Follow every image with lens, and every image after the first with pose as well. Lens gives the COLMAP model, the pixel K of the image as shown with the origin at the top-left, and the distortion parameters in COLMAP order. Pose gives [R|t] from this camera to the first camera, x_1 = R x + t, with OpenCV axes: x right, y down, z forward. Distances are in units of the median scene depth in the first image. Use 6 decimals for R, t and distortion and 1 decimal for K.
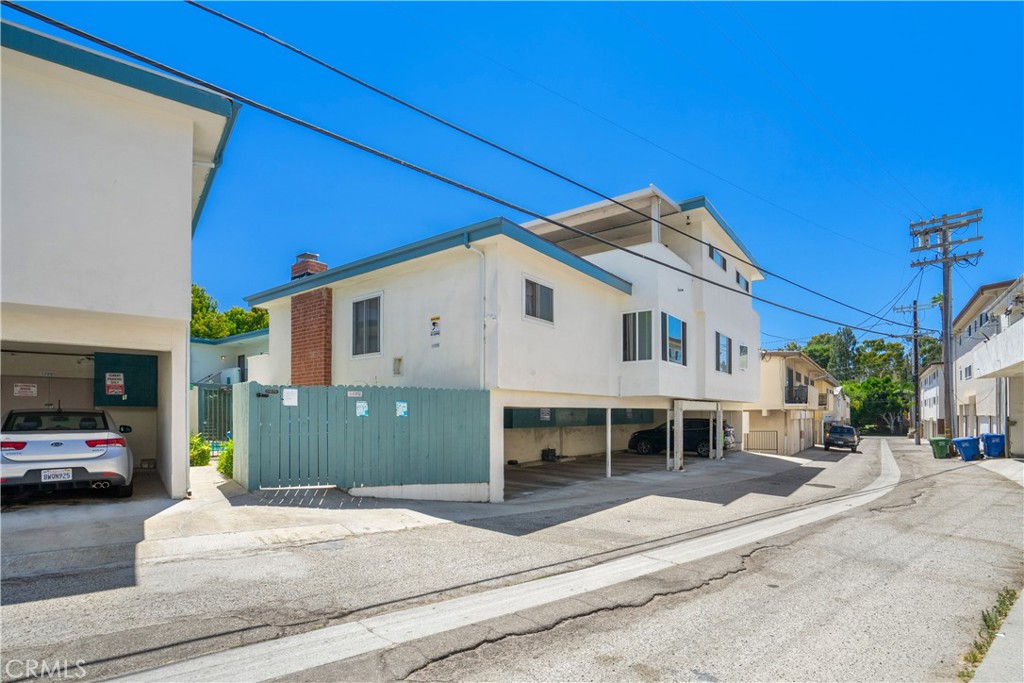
lens RADIAL K [[473.5, 0, 512.1], [0, 473.5, 310.4], [0, 0, 1]] dist [-0.016499, 0.000639]
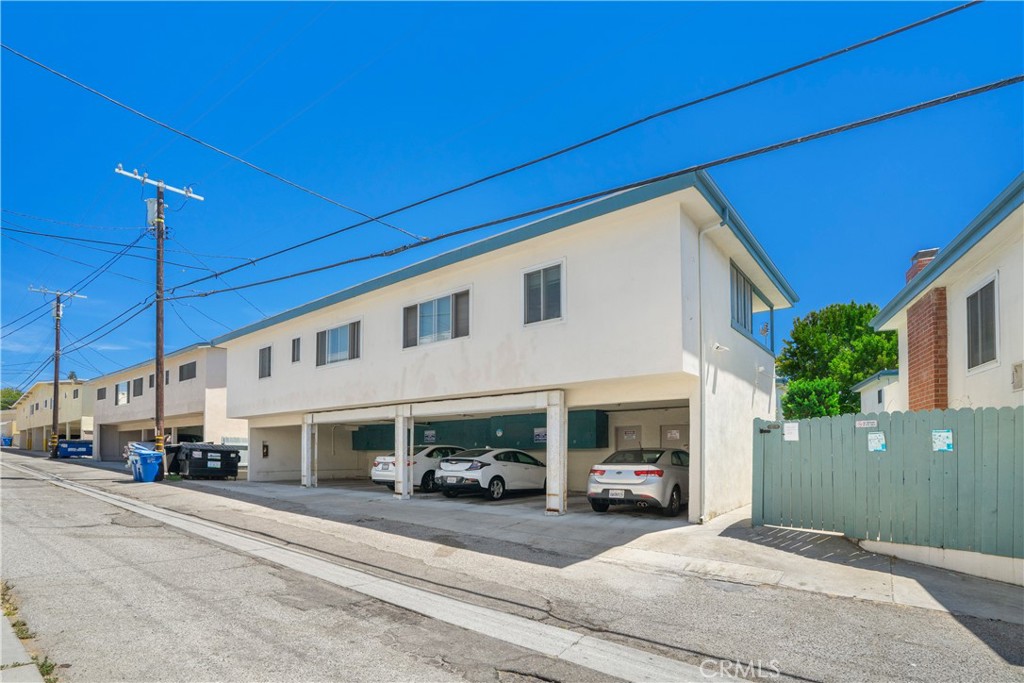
lens RADIAL K [[473.8, 0, 512.0], [0, 473.8, 341.5], [0, 0, 1]] dist [-0.015873, 0.000747]
pose [[0.280892, -0.220280, -0.934118, 0.314941], [0.206819, 0.964329, -0.165213, 0.055782], [0.937190, -0.146787, 0.316430, 0.230298]]
